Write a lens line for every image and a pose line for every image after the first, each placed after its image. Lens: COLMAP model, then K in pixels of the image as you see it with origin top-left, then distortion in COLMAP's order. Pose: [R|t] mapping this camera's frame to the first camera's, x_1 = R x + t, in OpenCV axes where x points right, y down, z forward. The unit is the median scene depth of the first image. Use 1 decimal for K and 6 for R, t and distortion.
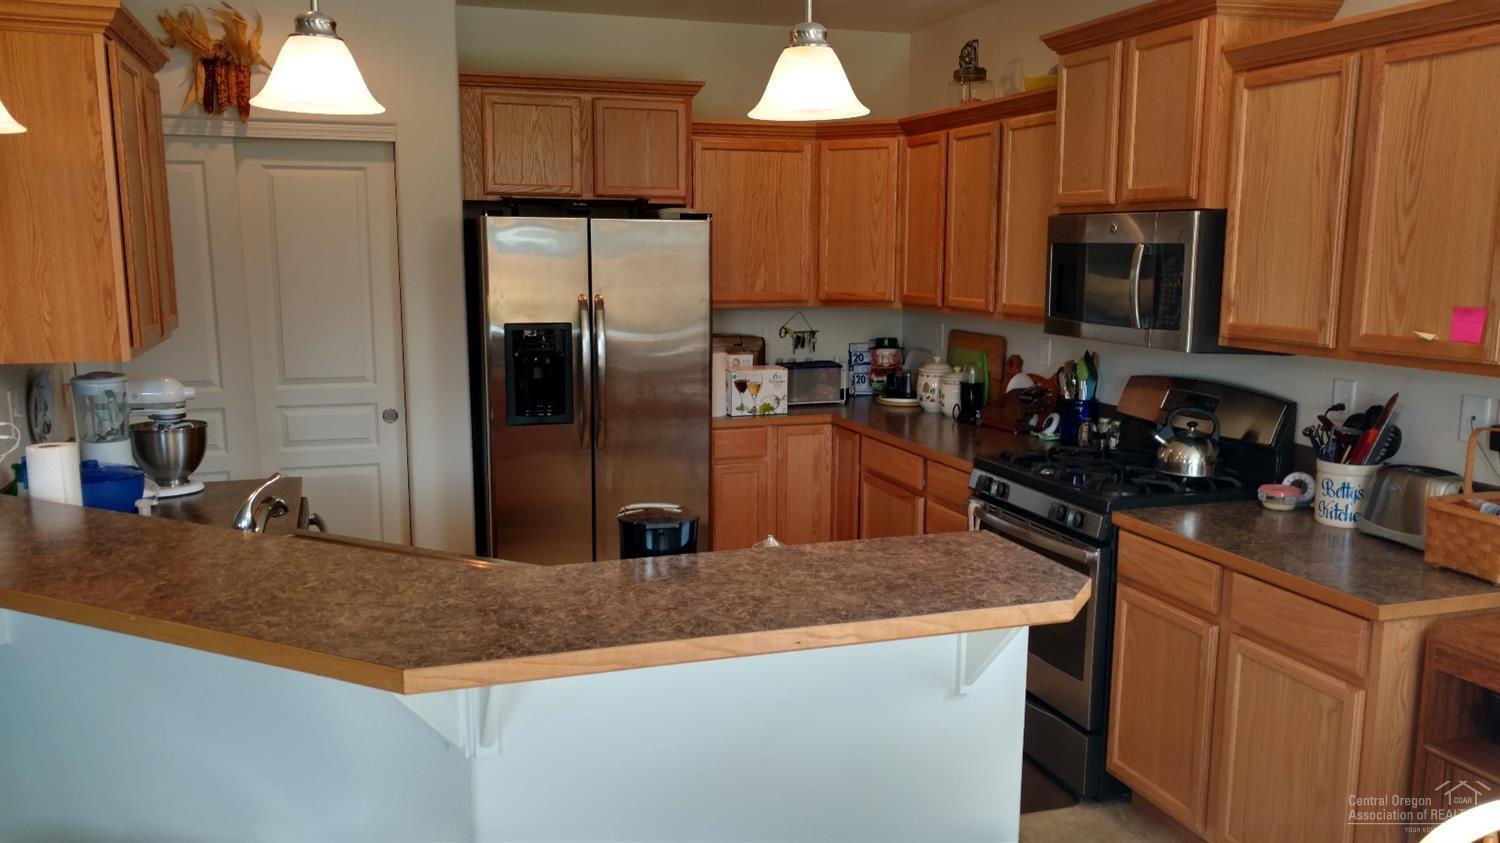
lens RADIAL K [[1176.6, 0, 750.0], [0, 1176.6, 421.5], [0, 0, 1]] dist [0.018502, -0.003334]
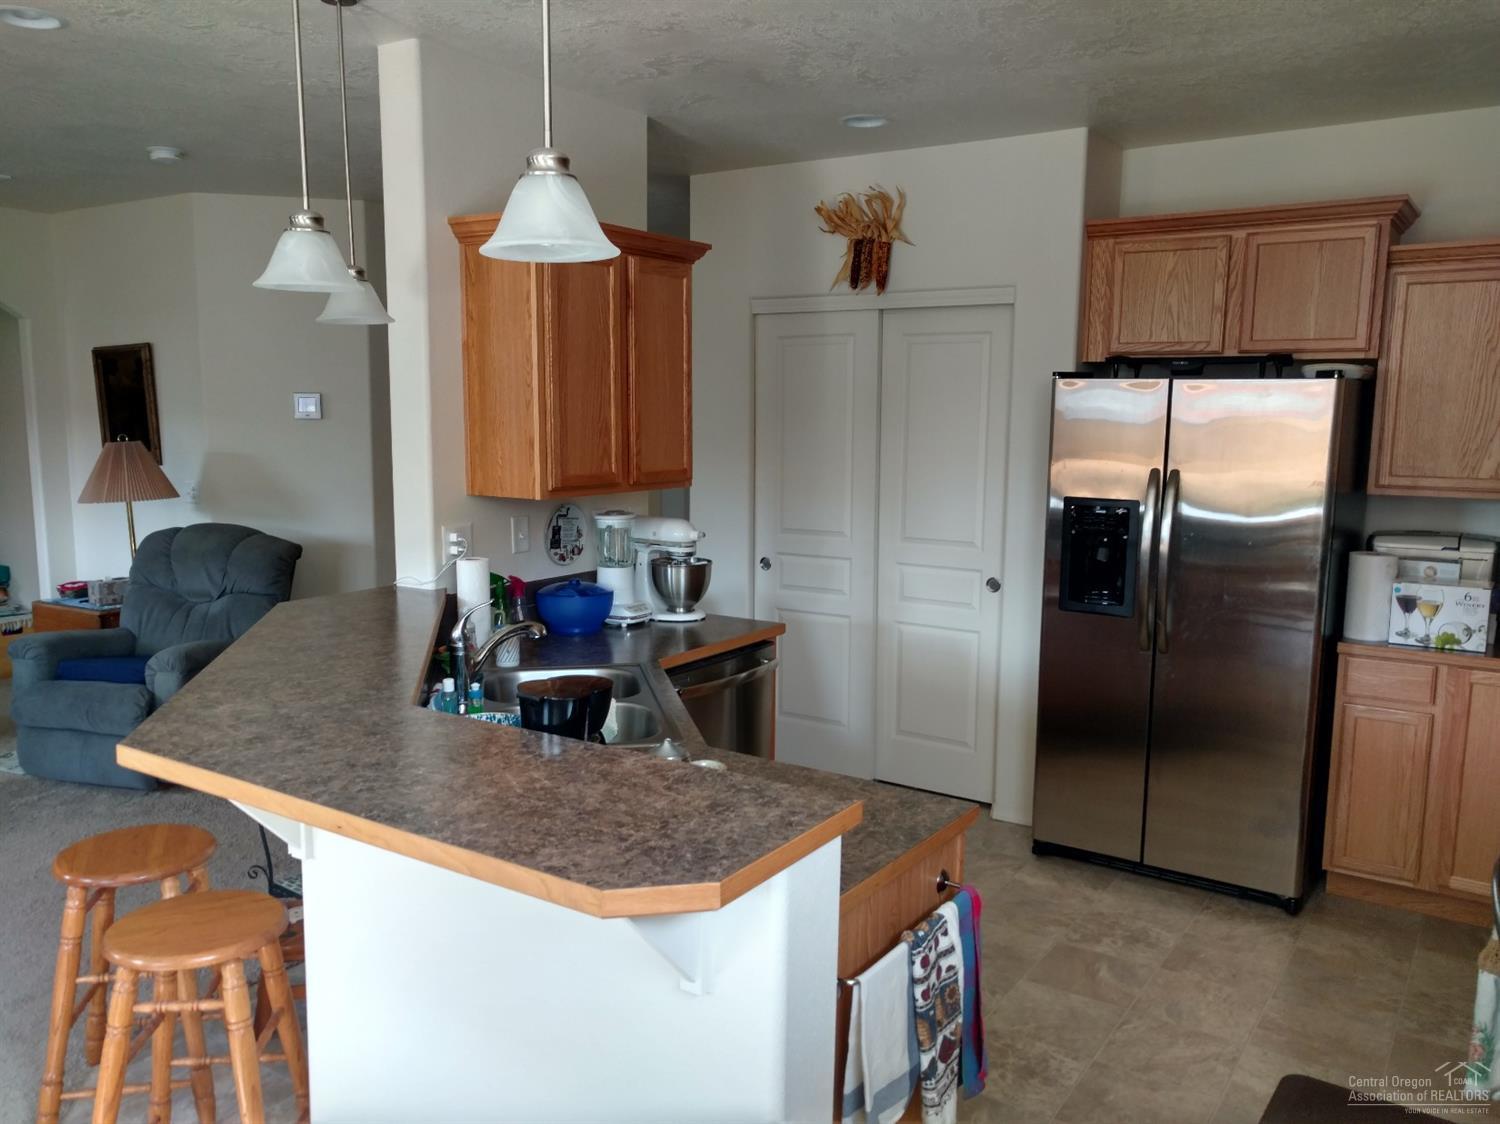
lens RADIAL K [[1186.3, 0, 750.0], [0, 1186.3, 562.0], [0, 0, 1]] dist [0.009016, 0.002410]
pose [[0.617030, 0.105231, -0.779872, 0.357769], [-0.125068, 0.991536, 0.034838, -0.034785], [0.776938, 0.076041, 0.624969, 0.245498]]
